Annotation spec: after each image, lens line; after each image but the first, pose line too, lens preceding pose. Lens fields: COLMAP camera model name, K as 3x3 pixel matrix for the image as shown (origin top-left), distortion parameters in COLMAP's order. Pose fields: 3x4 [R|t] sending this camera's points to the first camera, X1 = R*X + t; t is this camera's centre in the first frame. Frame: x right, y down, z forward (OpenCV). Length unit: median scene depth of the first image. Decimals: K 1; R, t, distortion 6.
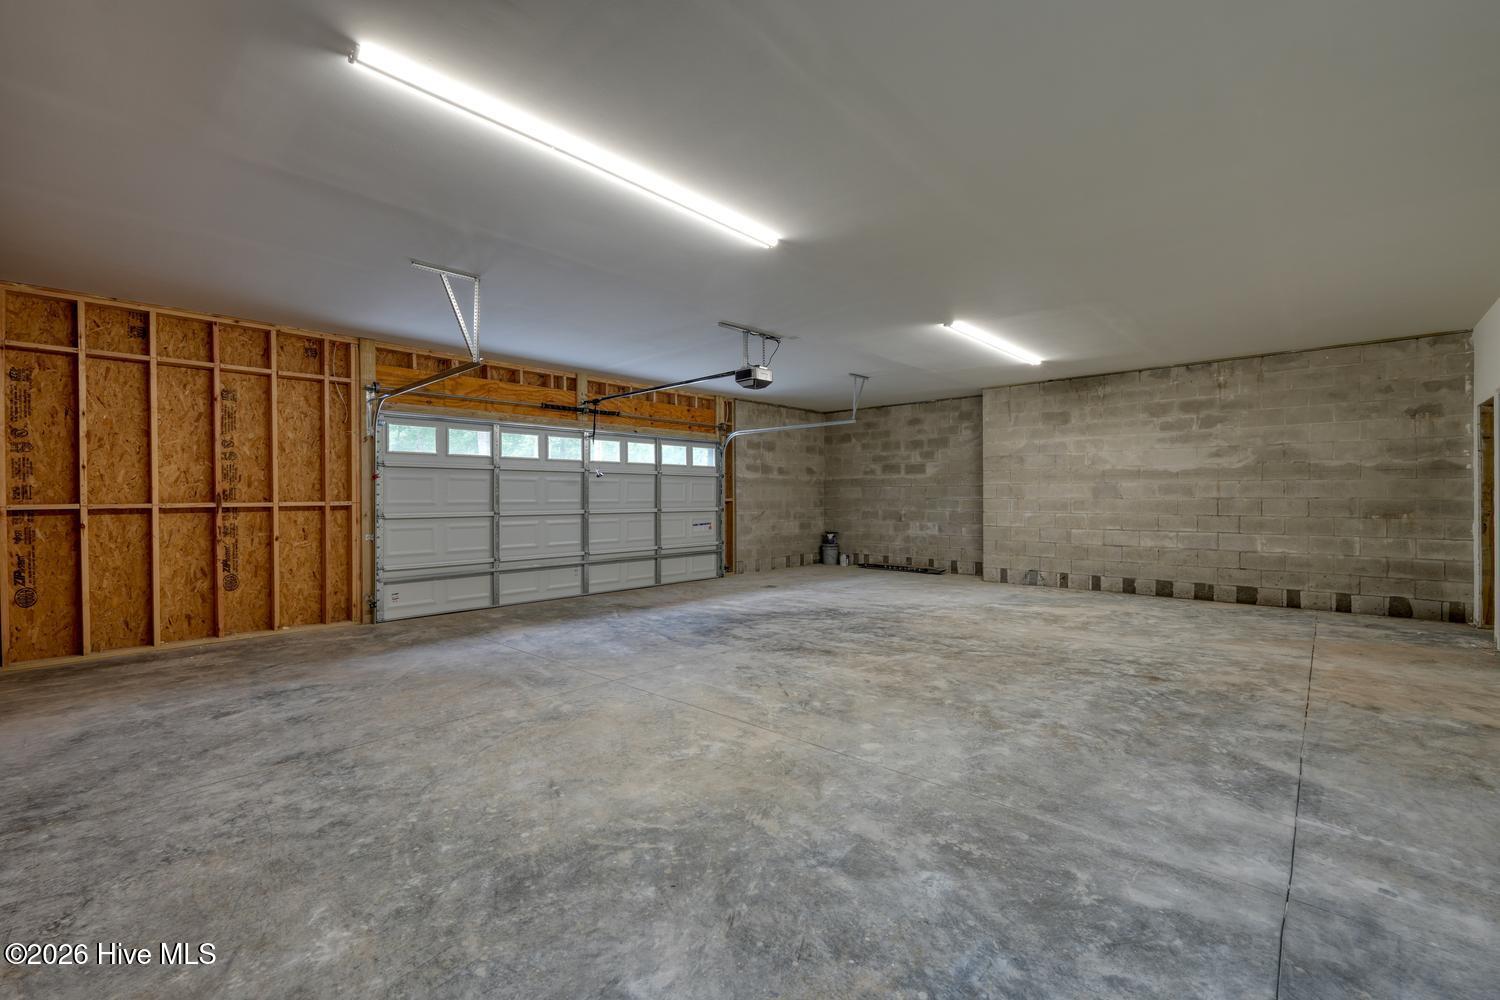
lens RADIAL K [[635.6, 0, 753.8], [0, 635.6, 498.6], [0, 0, 1]] dist [-0.005446, 0.003458]
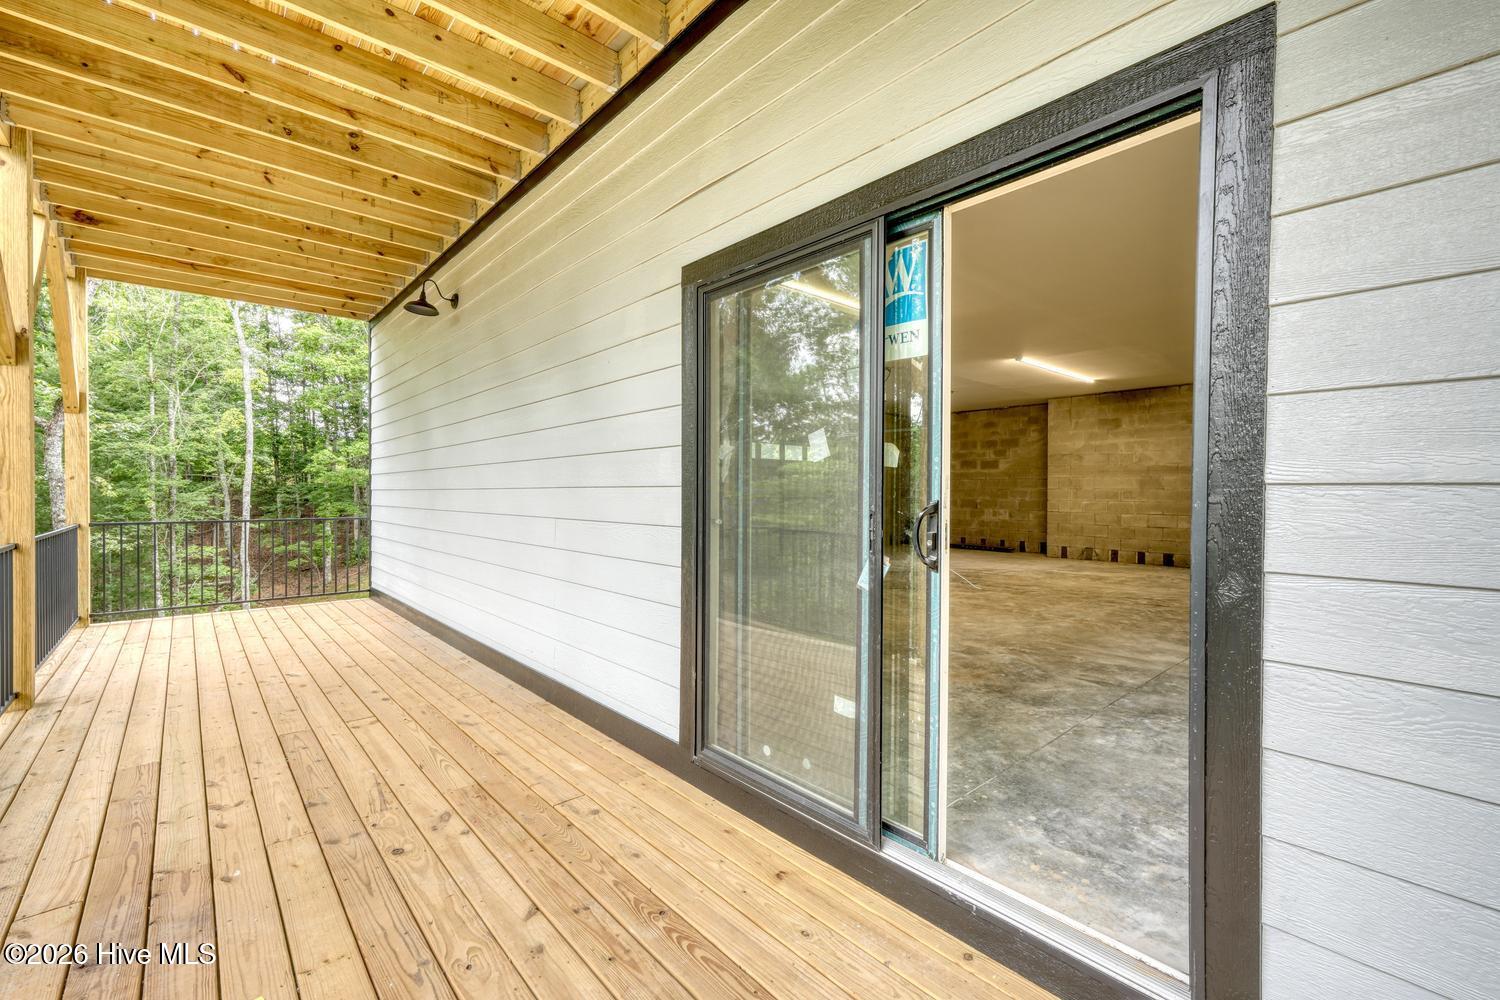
lens RADIAL K [[635.6, 0, 753.1], [0, 635.6, 497.9], [0, 0, 1]] dist [-0.005446, 0.003458]
pose [[0.995025, 0.007658, -0.099335, -0.084161], [-0.006868, 0.999942, 0.008297, 0.011020], [0.099393, -0.007573, 0.995019, -0.283614]]
